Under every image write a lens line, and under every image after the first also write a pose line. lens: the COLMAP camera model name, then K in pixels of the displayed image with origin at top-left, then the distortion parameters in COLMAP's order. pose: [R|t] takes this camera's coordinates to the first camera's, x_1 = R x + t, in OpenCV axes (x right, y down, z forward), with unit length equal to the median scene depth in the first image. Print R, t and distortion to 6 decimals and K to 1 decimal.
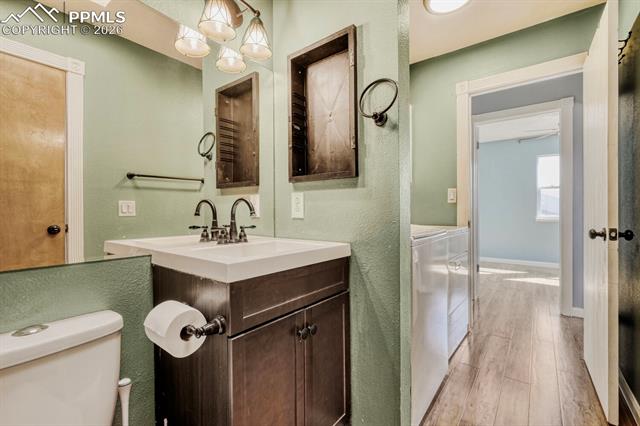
lens RADIAL K [[282.2, 0, 322.2], [0, 282.2, 213.9], [0, 0, 1]] dist [-0.002059, -0.000108]
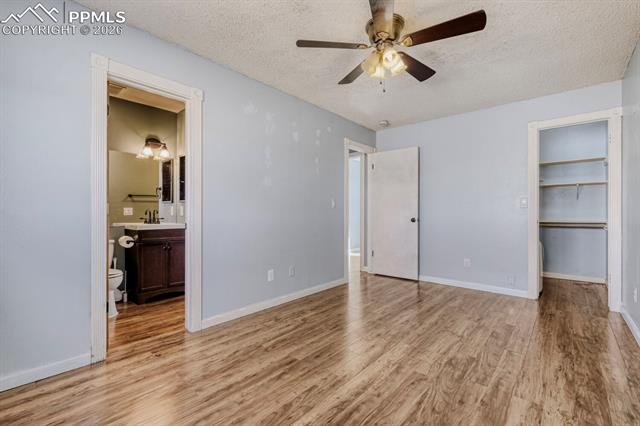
lens RADIAL K [[282.2, 0, 317.7], [0, 282.2, 212.9], [0, 0, 1]] dist [-0.002059, -0.000108]
pose [[0.996974, -0.001452, -0.077721, 0.839009], [0.000710, 0.999954, -0.009577, 0.009530], [0.077731, 0.009492, 0.996929, -0.933759]]
